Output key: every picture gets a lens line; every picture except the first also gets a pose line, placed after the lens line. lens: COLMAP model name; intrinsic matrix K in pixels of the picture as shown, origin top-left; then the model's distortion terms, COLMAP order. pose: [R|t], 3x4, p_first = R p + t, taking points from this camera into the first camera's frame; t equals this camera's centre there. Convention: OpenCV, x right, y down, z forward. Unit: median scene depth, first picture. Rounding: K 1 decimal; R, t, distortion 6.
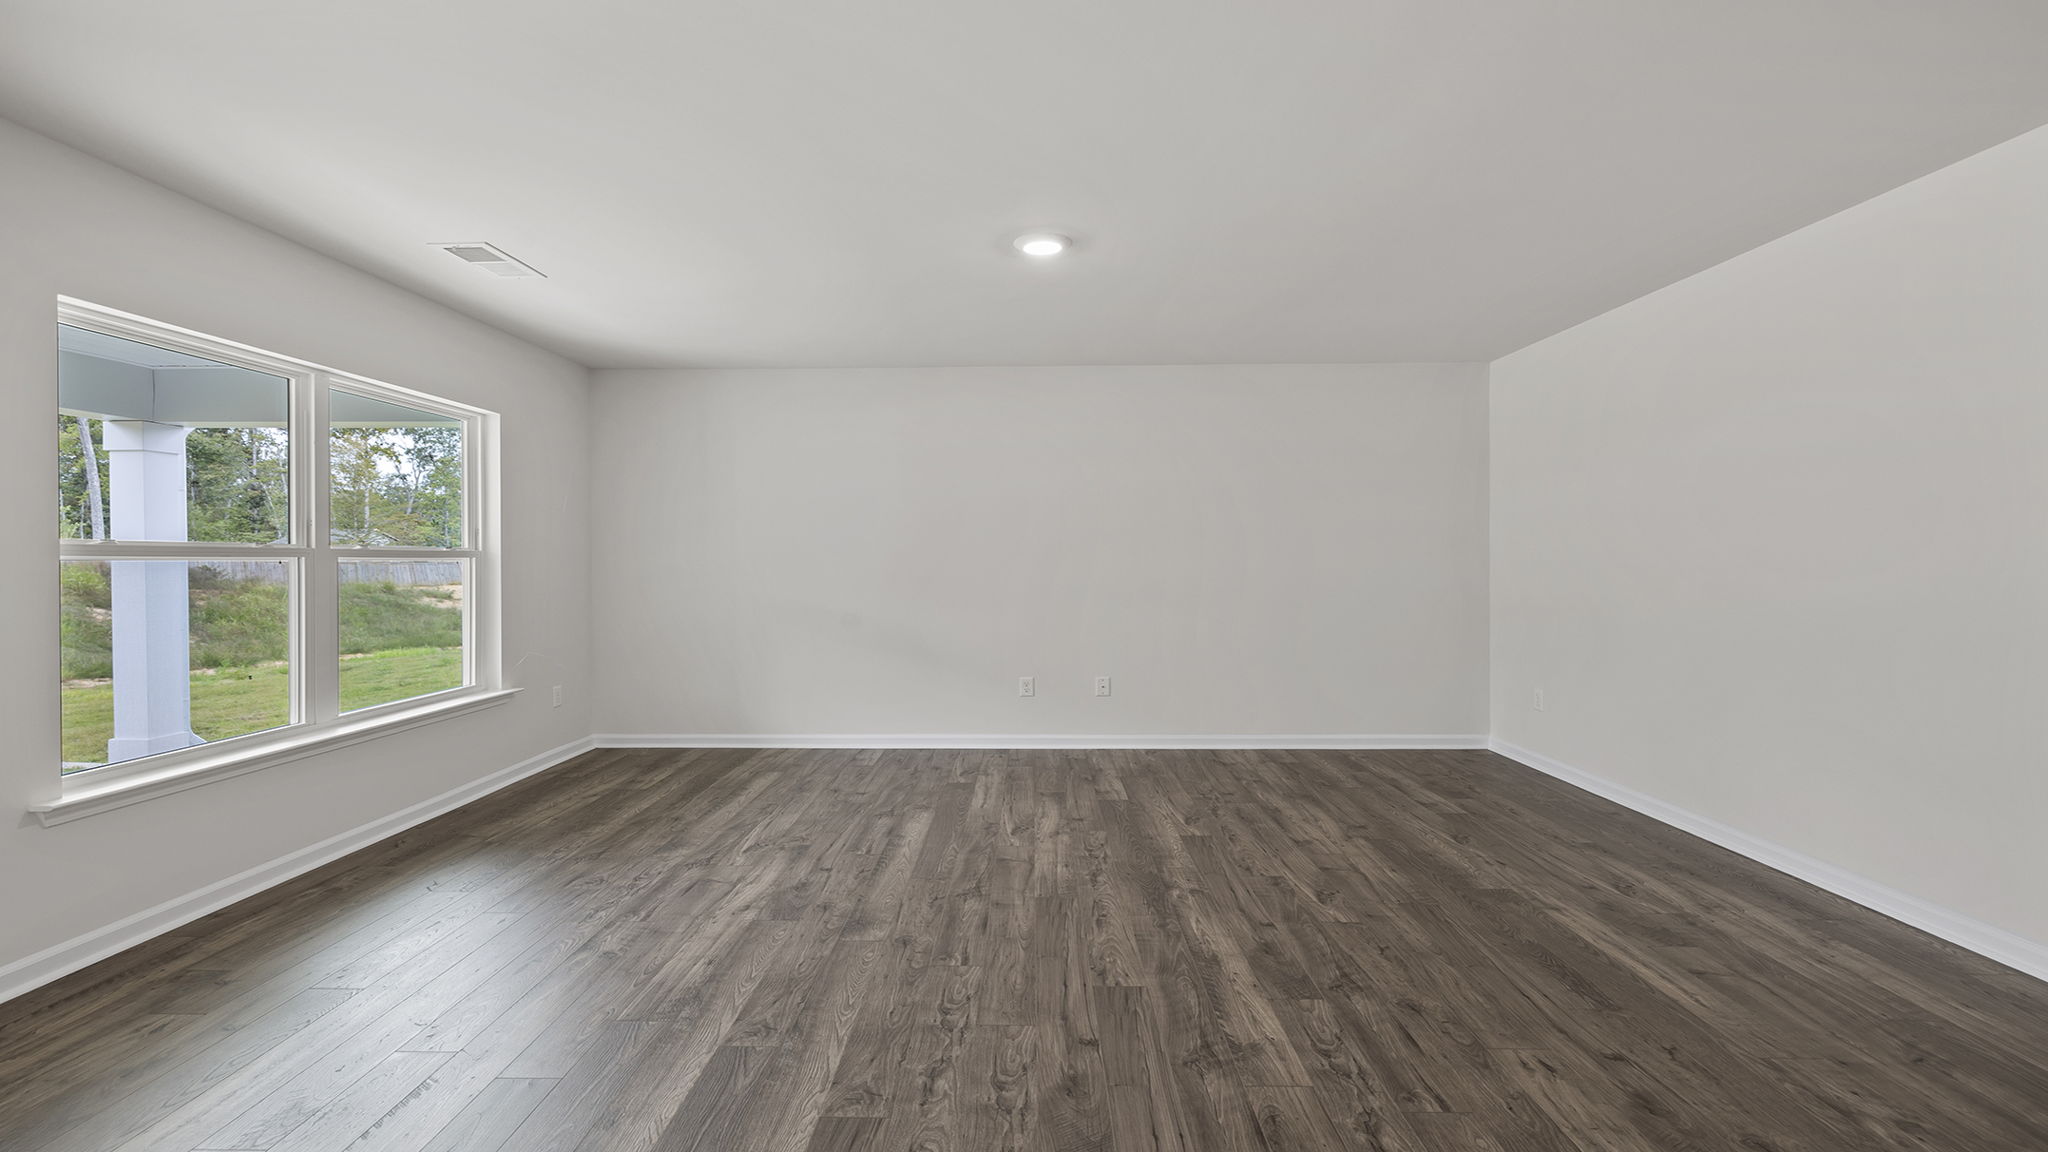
lens RADIAL K [[880.4, 0, 1015.3], [0, 880.4, 565.4], [0, 0, 1]] dist [0.008056, 0.000680]
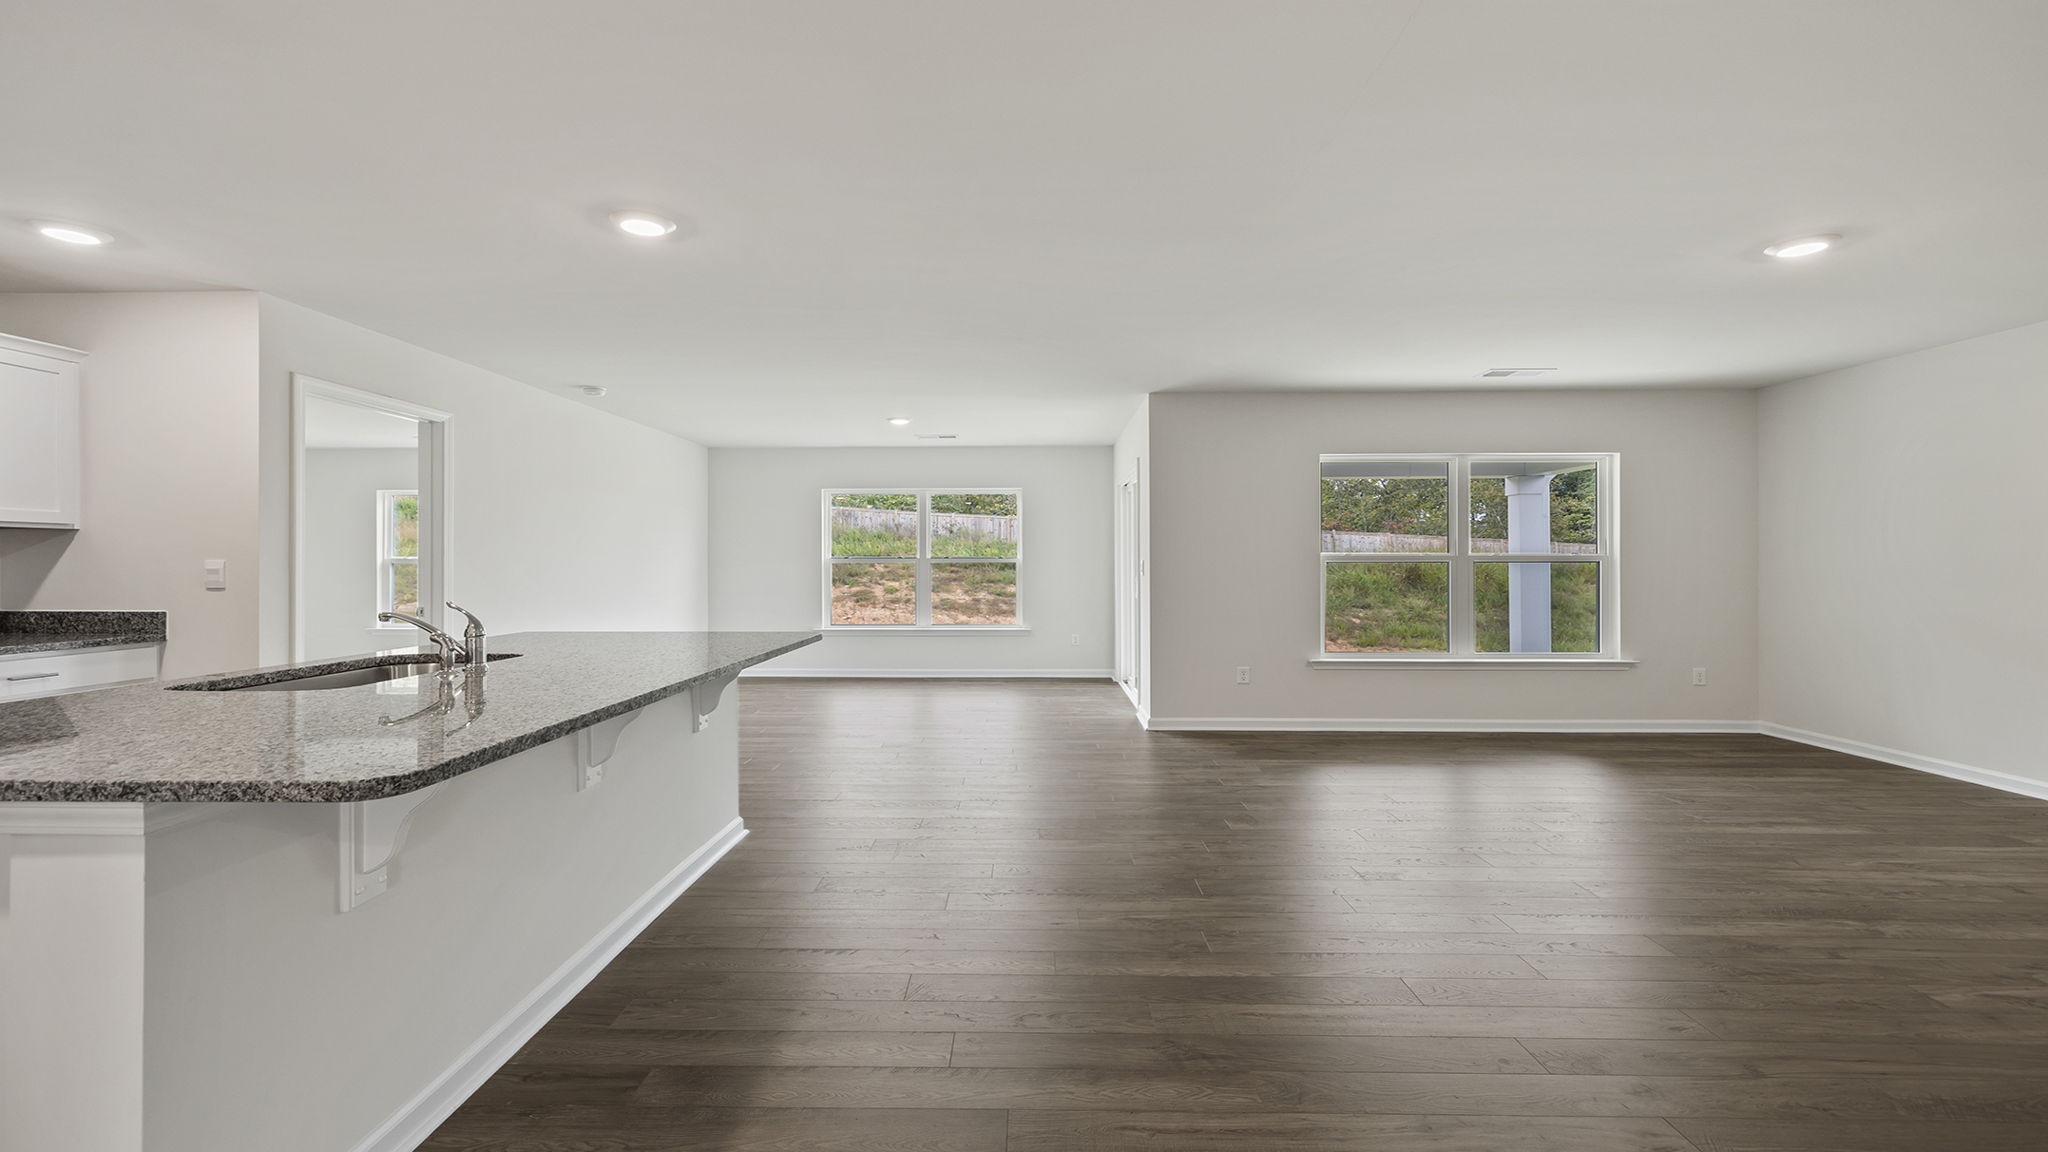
lens RADIAL K [[880.4, 0, 1036.3], [0, 880.4, 560.2], [0, 0, 1]] dist [0.008056, 0.000680]
pose [[0.034128, 0.002286, -0.999415, 1.022209], [-0.005392, 0.999983, 0.002103, -0.009832], [0.999403, 0.005317, 0.034140, 0.096852]]
